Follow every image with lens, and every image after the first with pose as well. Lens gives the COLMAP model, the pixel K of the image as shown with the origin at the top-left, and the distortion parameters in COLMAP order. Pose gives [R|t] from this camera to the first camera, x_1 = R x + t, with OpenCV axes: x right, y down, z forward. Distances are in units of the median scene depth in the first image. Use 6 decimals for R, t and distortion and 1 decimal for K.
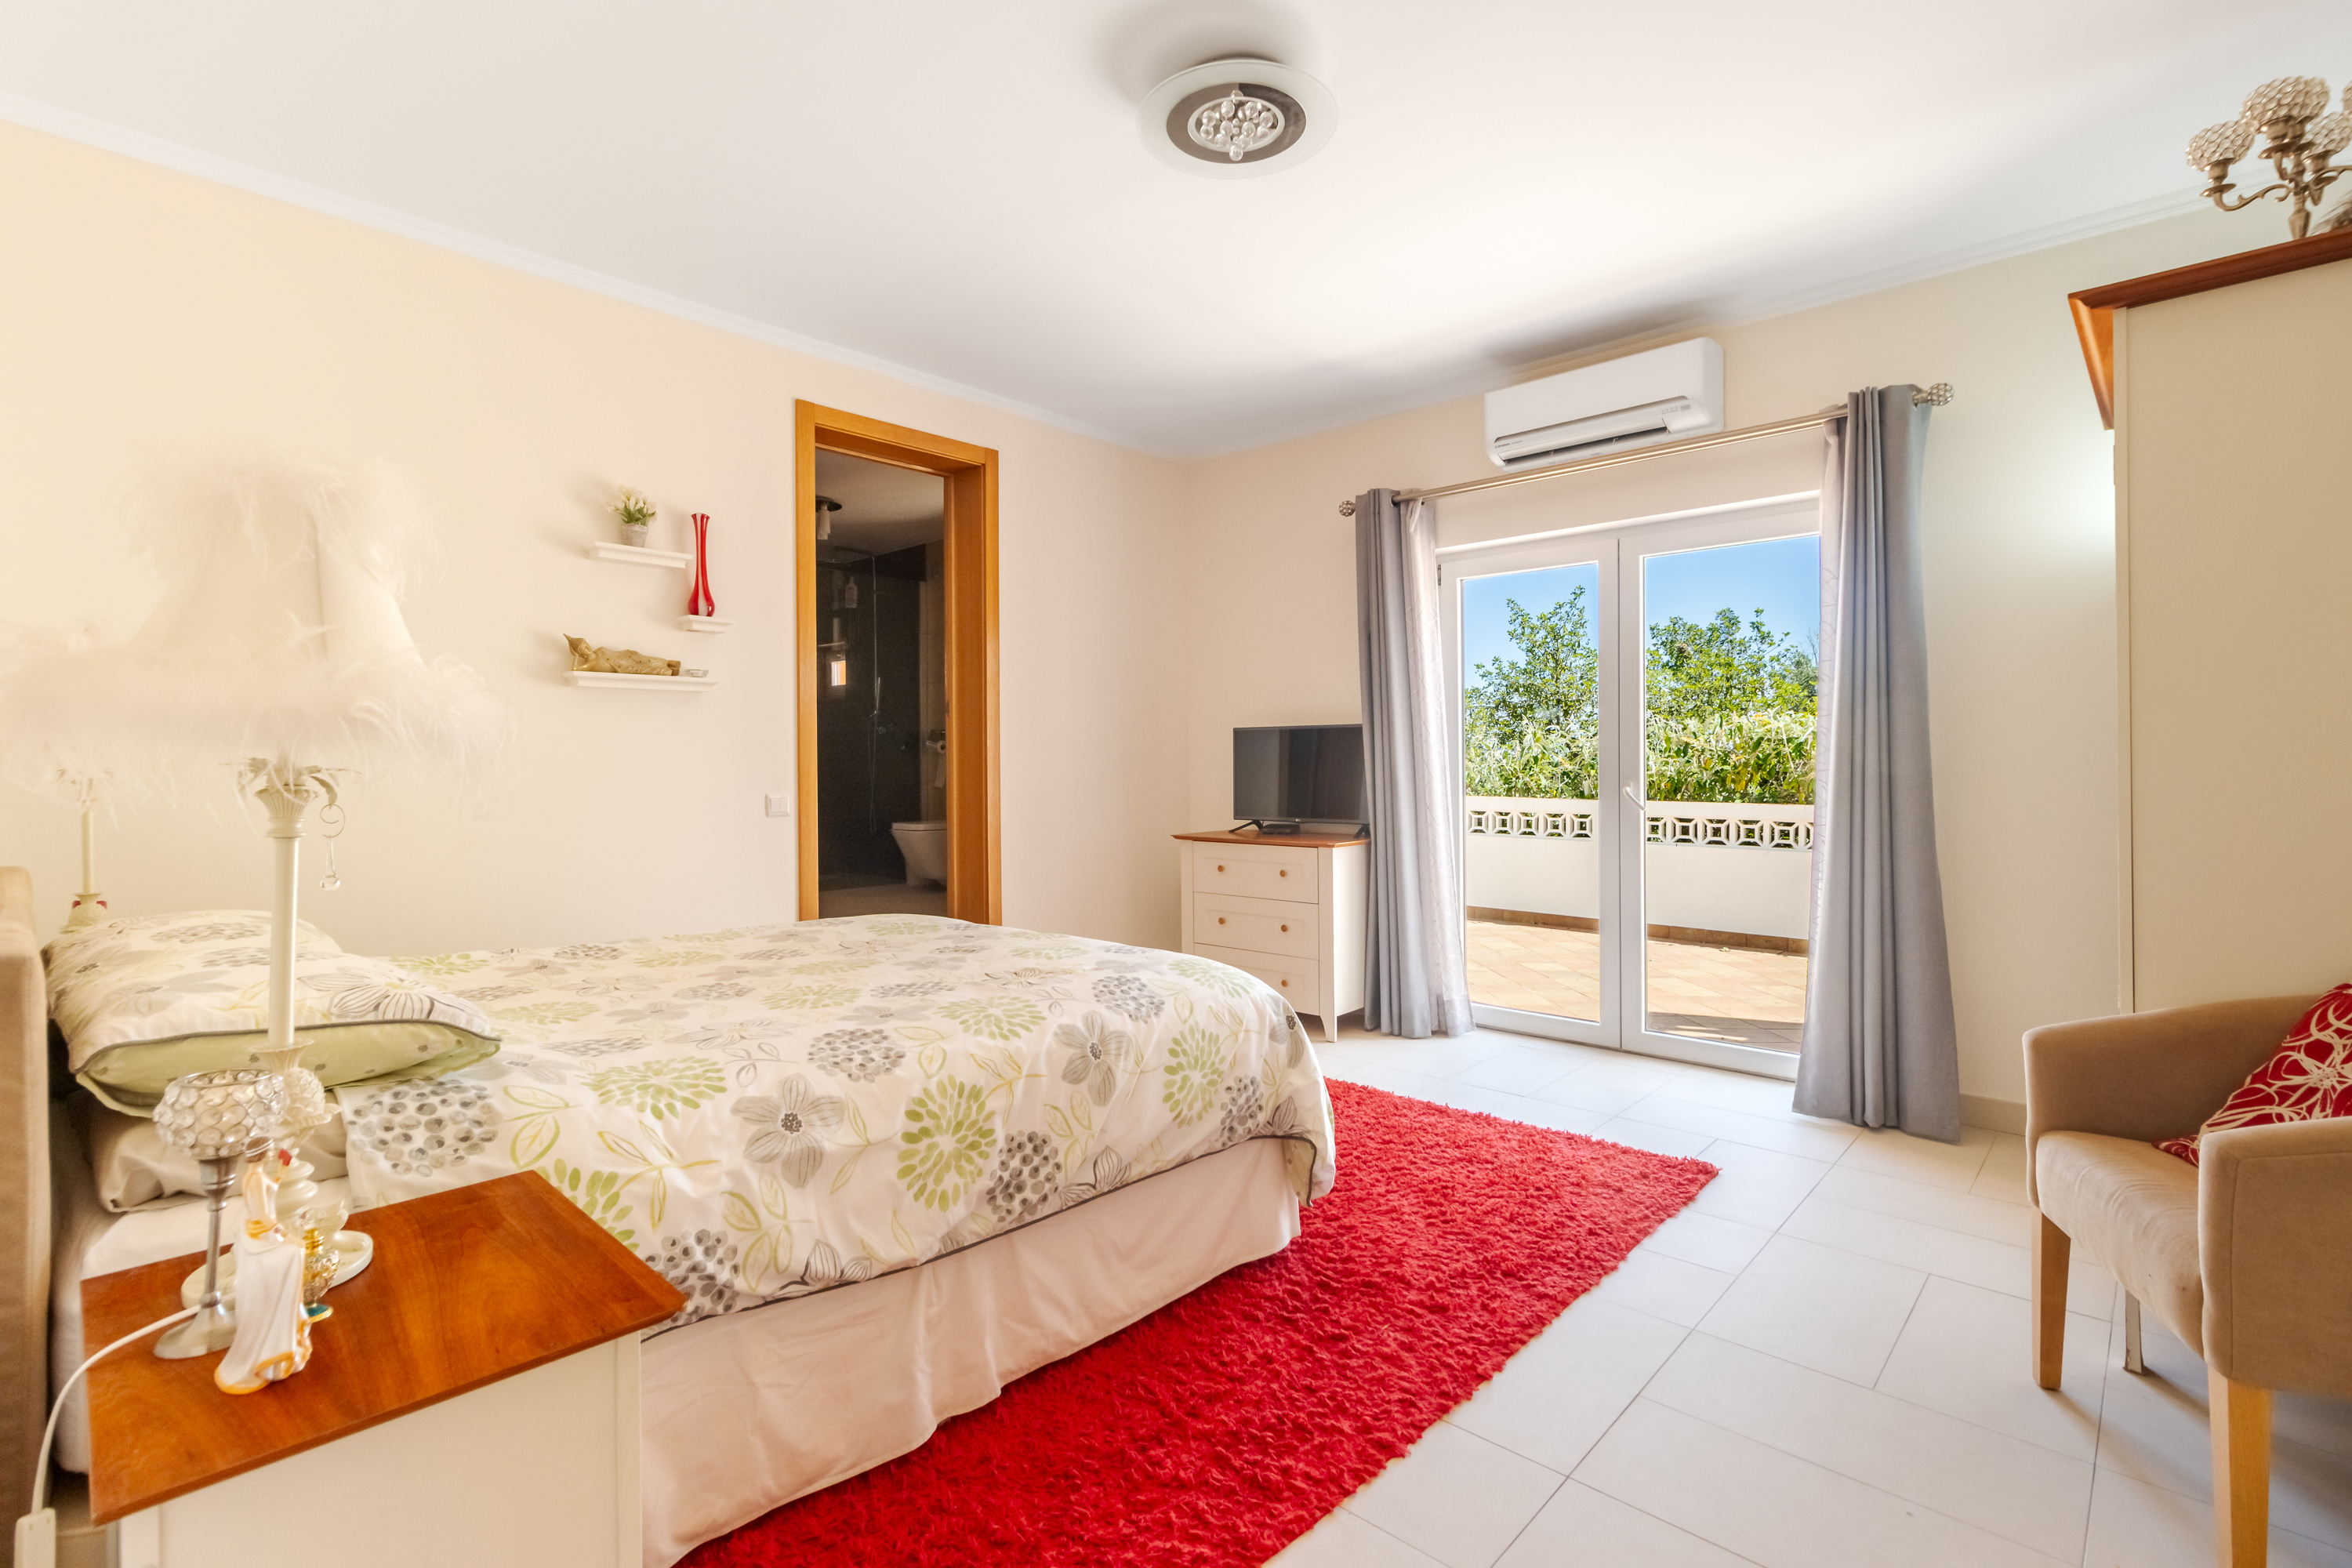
lens RADIAL K [[1091.1, 0, 1176.2], [0, 1091.1, 770.3], [0, 0, 1]] dist [-0.001583, 0.000362]
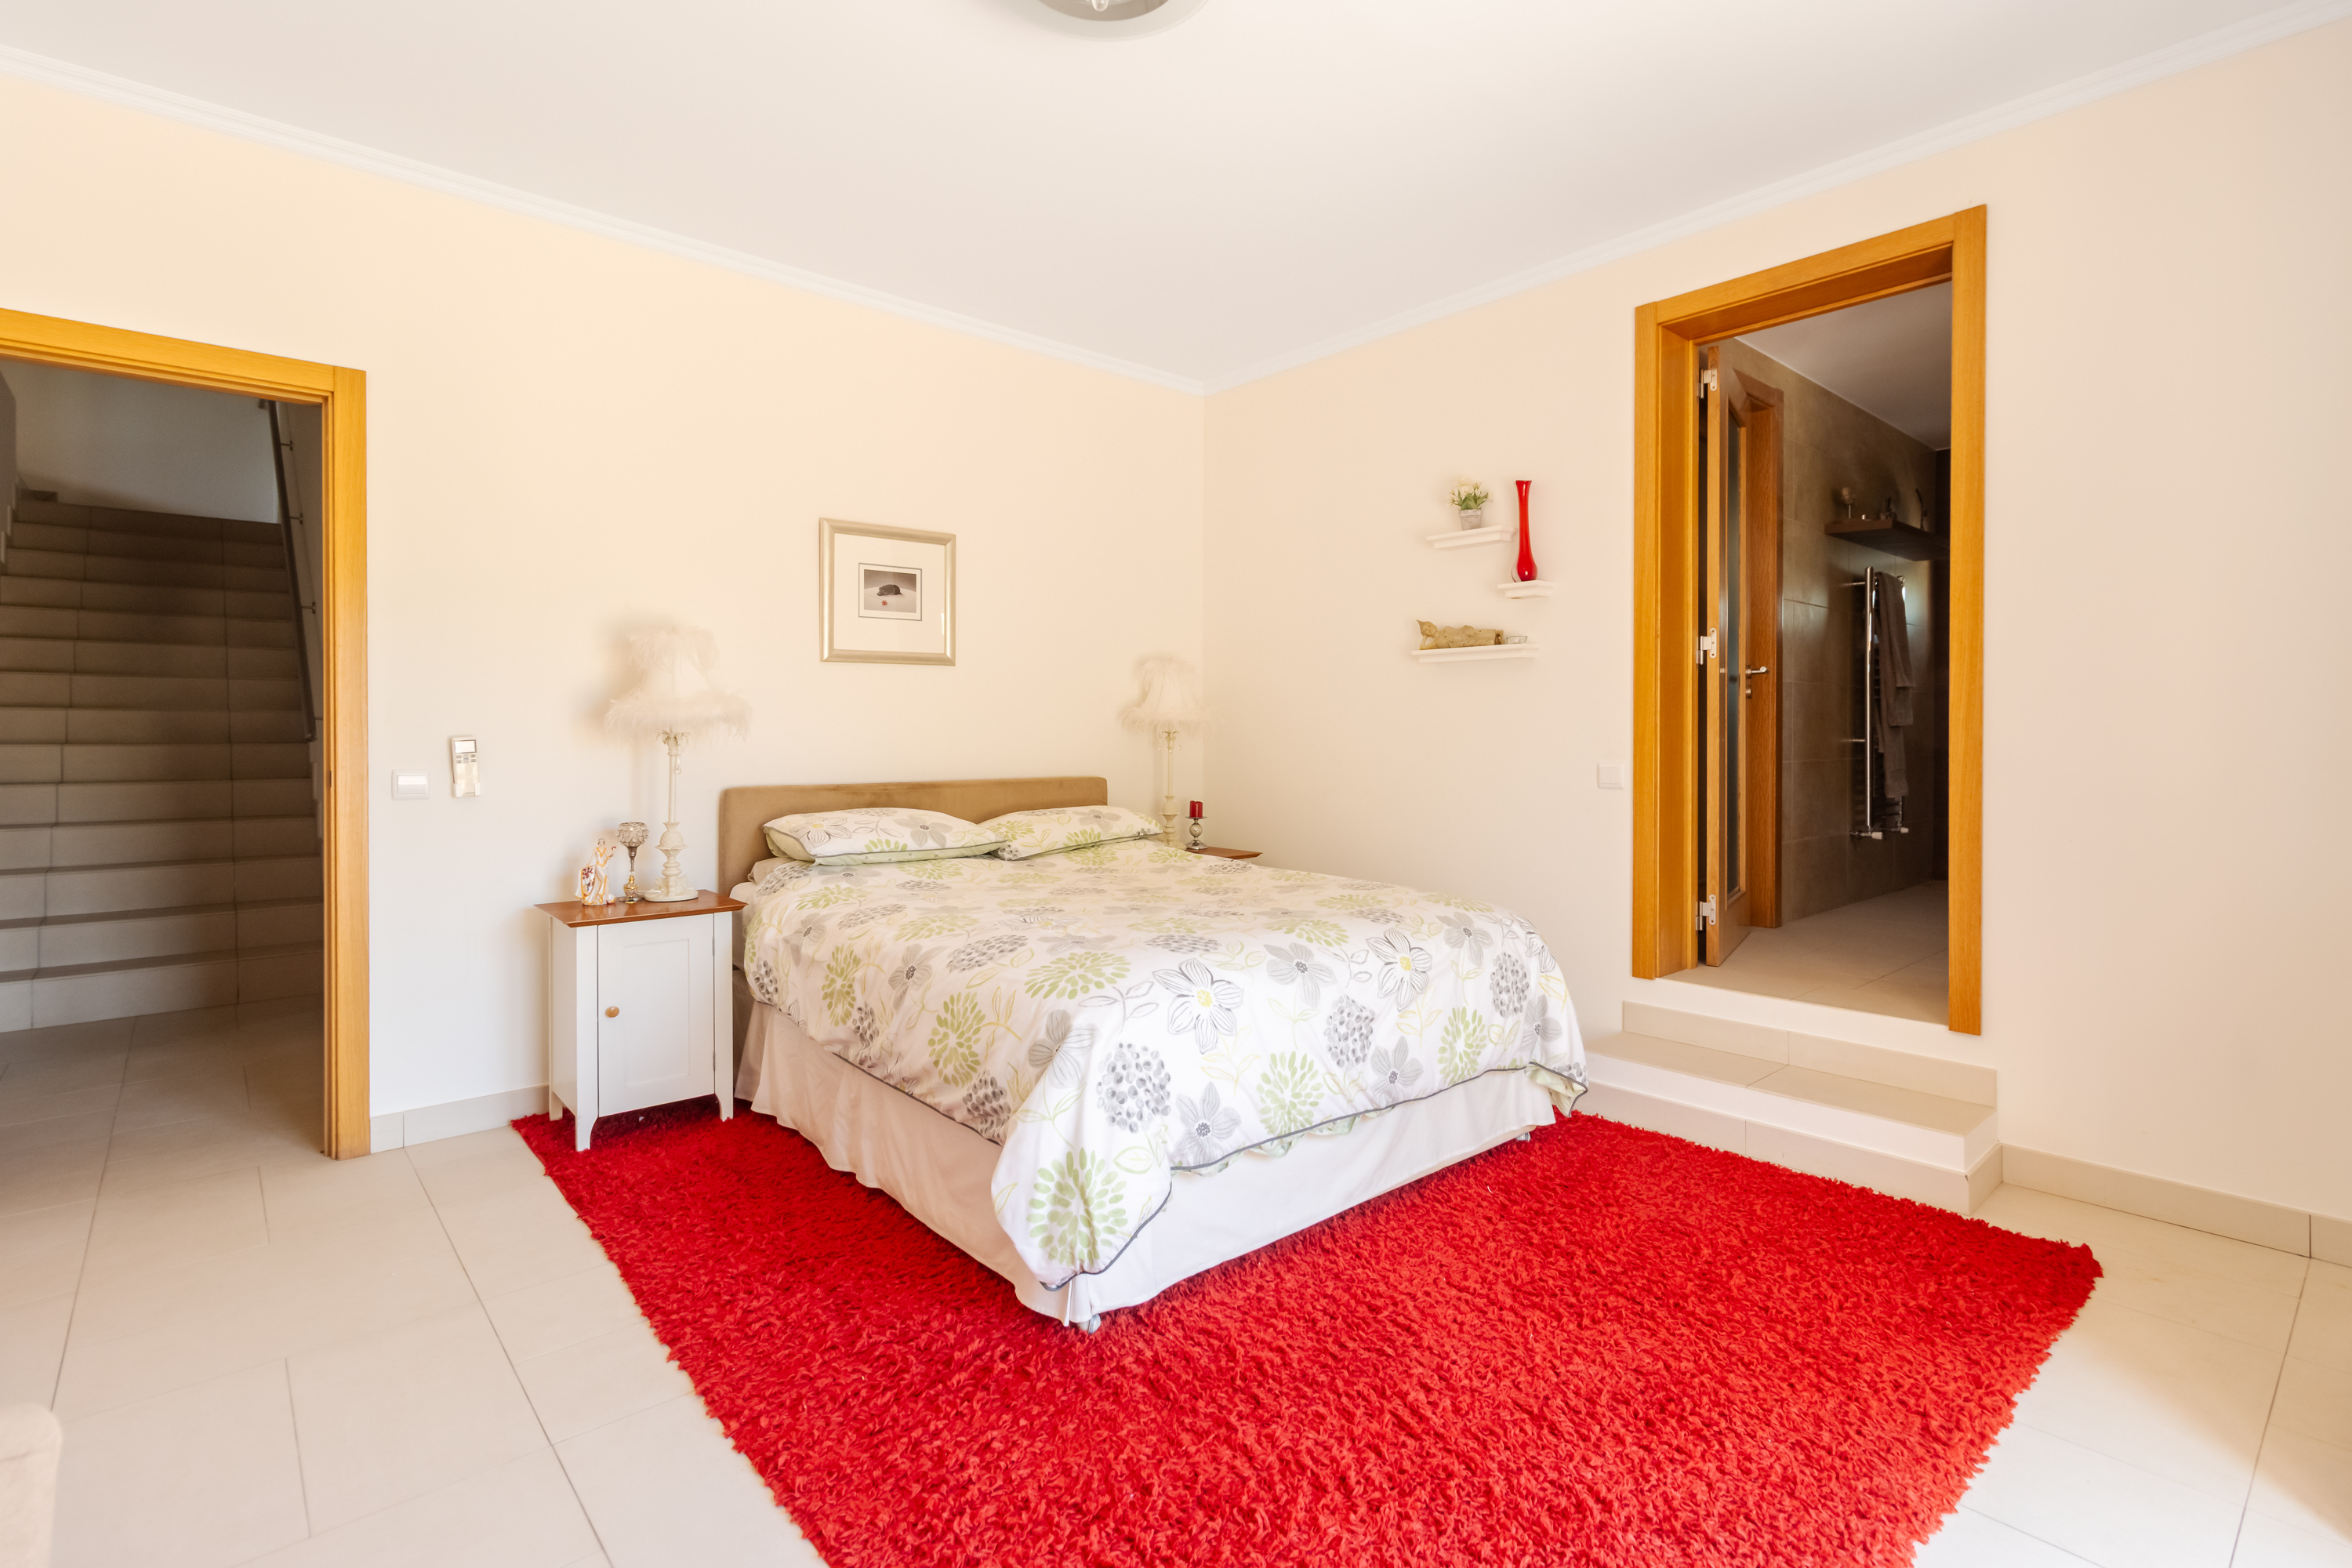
lens RADIAL K [[1091.1, 0, 1120.8], [0, 1091.1, 729.3], [0, 0, 1]] dist [-0.001583, 0.000362]
pose [[-0.125430, 0.004387, -0.992093, 0.622358], [-0.010962, 0.999923, 0.005807, -0.009038], [0.992042, 0.011604, -0.125372, 0.793349]]
